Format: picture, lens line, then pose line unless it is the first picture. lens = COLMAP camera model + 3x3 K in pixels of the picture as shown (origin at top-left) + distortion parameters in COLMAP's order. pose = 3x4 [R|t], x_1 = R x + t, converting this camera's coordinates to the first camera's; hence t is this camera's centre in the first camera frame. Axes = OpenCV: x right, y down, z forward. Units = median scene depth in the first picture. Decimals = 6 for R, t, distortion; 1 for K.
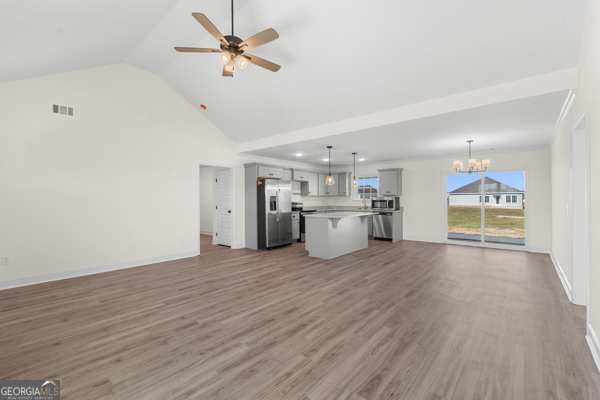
lens RADIAL K [[266.1, 0, 299.0], [0, 266.1, 200.6], [0, 0, 1]] dist [-0.000262, 0.000021]
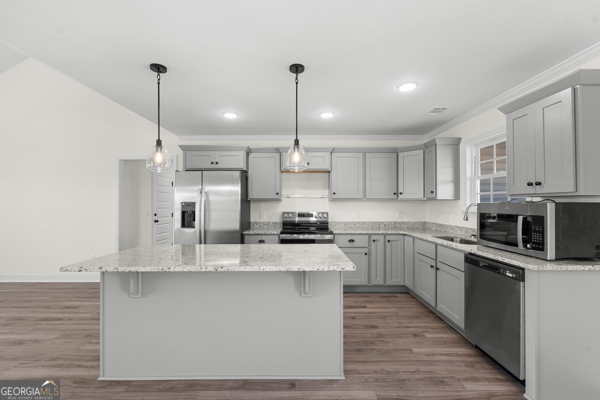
lens RADIAL K [[266.1, 0, 299.0], [0, 266.1, 200.6], [0, 0, 1]] dist [-0.000262, 0.000021]
pose [[0.651991, 0.003041, -0.758221, 0.894448], [-0.005997, 0.999981, -0.001146, -0.036511], [0.758203, 0.005294, 0.651997, 1.535383]]
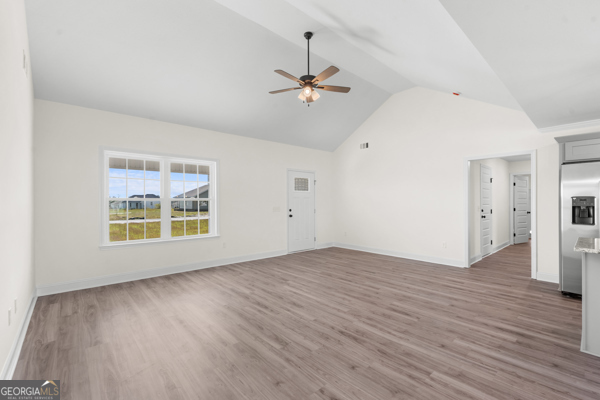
lens RADIAL K [[266.1, 0, 299.0], [0, 266.1, 200.6], [0, 0, 1]] dist [-0.000262, 0.000021]
pose [[-0.140713, -0.001170, -0.990050, 0.911611], [-0.003469, 0.999994, -0.000688, -0.010285], [0.990044, 0.003338, -0.140717, 1.011094]]
